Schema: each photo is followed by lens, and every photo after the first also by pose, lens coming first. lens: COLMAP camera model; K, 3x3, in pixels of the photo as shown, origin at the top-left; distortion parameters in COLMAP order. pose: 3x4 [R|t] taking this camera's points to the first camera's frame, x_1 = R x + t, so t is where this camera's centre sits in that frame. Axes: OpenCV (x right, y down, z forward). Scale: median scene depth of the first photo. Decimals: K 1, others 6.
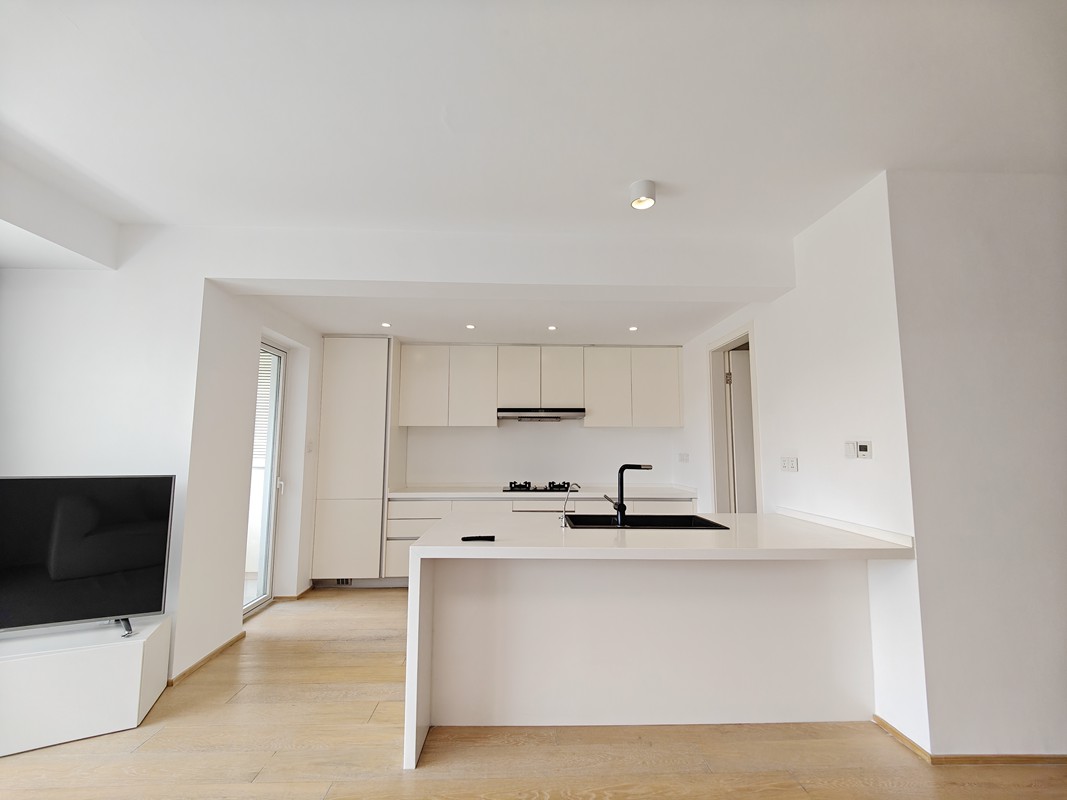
lens RADIAL K [[460.7, 0, 533.5], [0, 460.7, 400.0], [0, 0, 1]] dist [0.001127, -0.000016]
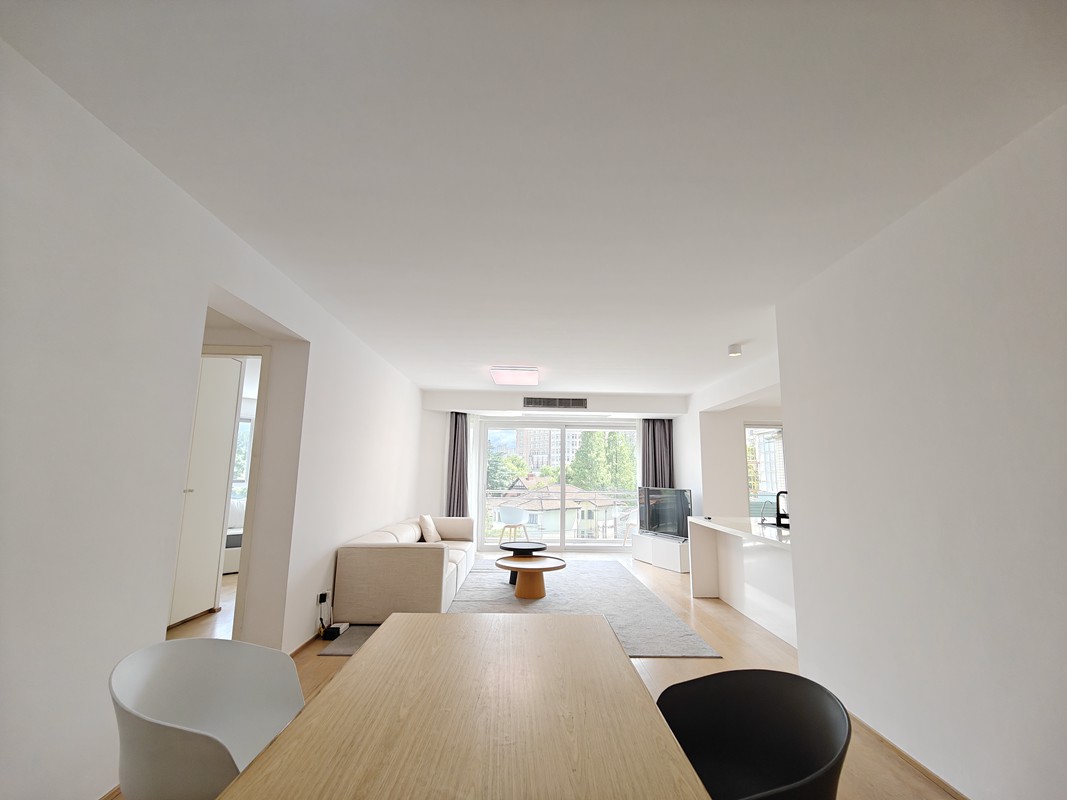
lens RADIAL K [[473.1, 0, 541.4], [0, 473.1, 401.9], [0, 0, 1]] dist [-0.000867, -0.000289]
pose [[-0.006093, -0.156982, -0.987583, 1.879238], [0.093067, 0.983226, -0.156863, 0.006089], [0.995641, -0.092867, 0.008619, 0.125482]]
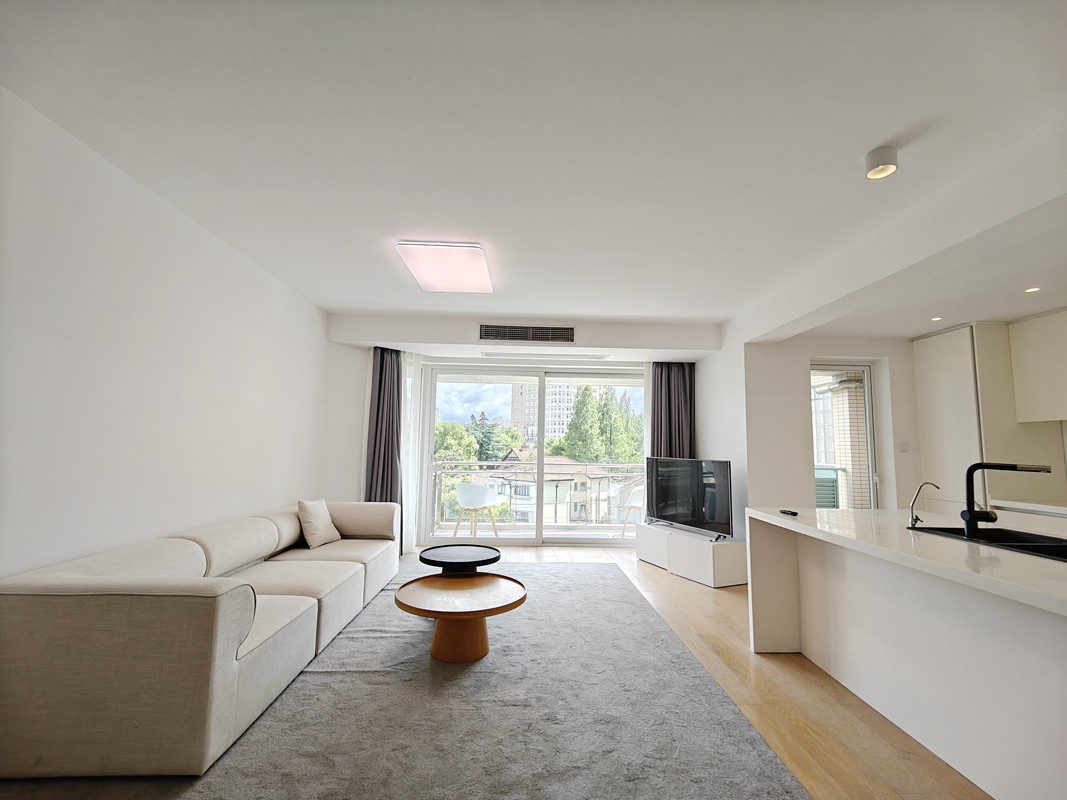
lens RADIAL K [[473.1, 0, 541.4], [0, 473.1, 401.9], [0, 0, 1]] dist [-0.000867, -0.000289]
pose [[0.005675, -0.098634, -0.995108, 0.954865], [0.090573, 0.991084, -0.097718, 0.043491], [0.995874, -0.089576, 0.014558, 0.238820]]
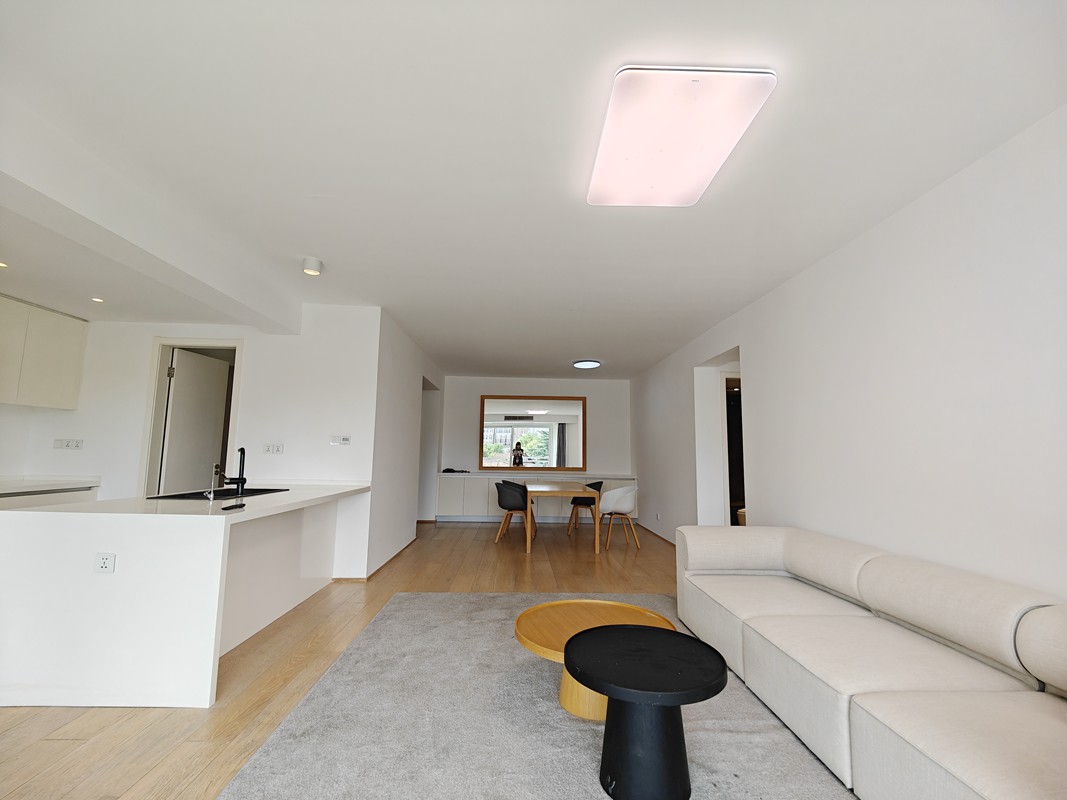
lens RADIAL K [[462.6, 0, 533.5], [0, 462.6, 400.0], [0, 0, 1]] dist [-0.000885, -0.000049]
pose [[0.001423, 0.109478, 0.993988, -1.020511], [-0.125593, 0.986138, -0.108433, 0.044656], [-0.992081, -0.124684, 0.015153, 0.189772]]
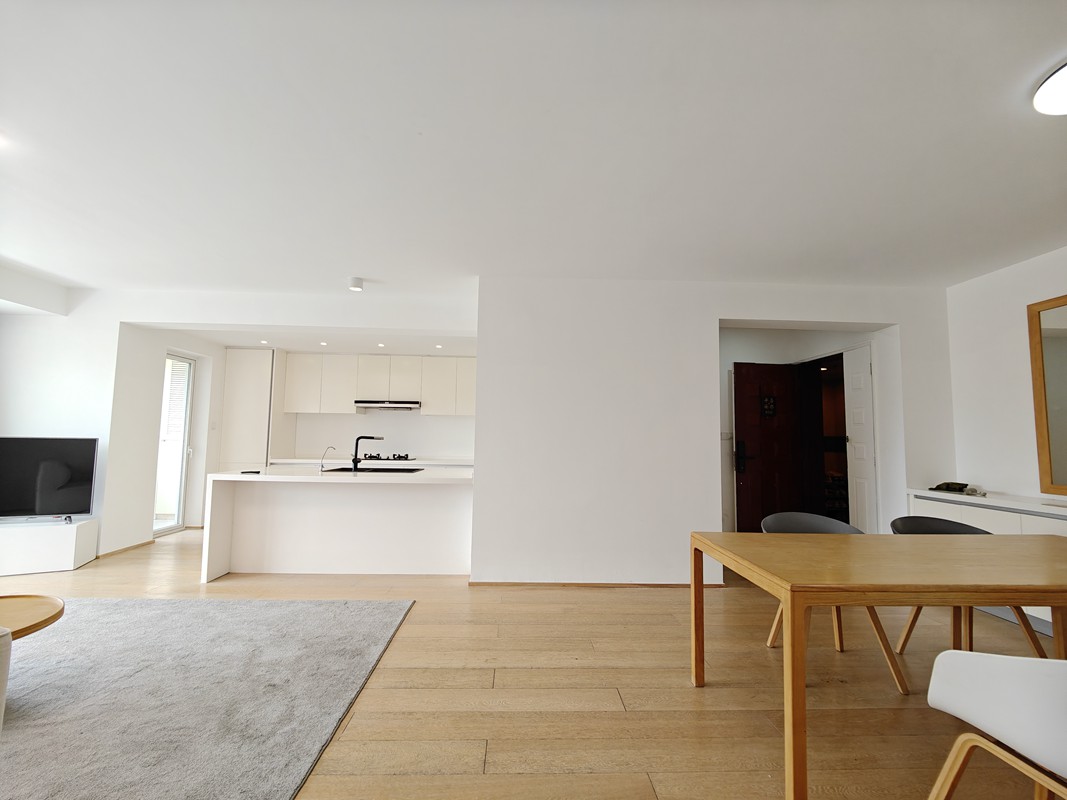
lens RADIAL K [[462.6, 0, 533.5], [0, 462.6, 400.0], [0, 0, 1]] dist [-0.000885, -0.000049]
pose [[0.999911, 0.013325, -0.000681, 0.798055], [-0.013303, 0.999577, 0.025843, -0.046375], [0.001025, -0.025832, 0.999666, -0.683340]]
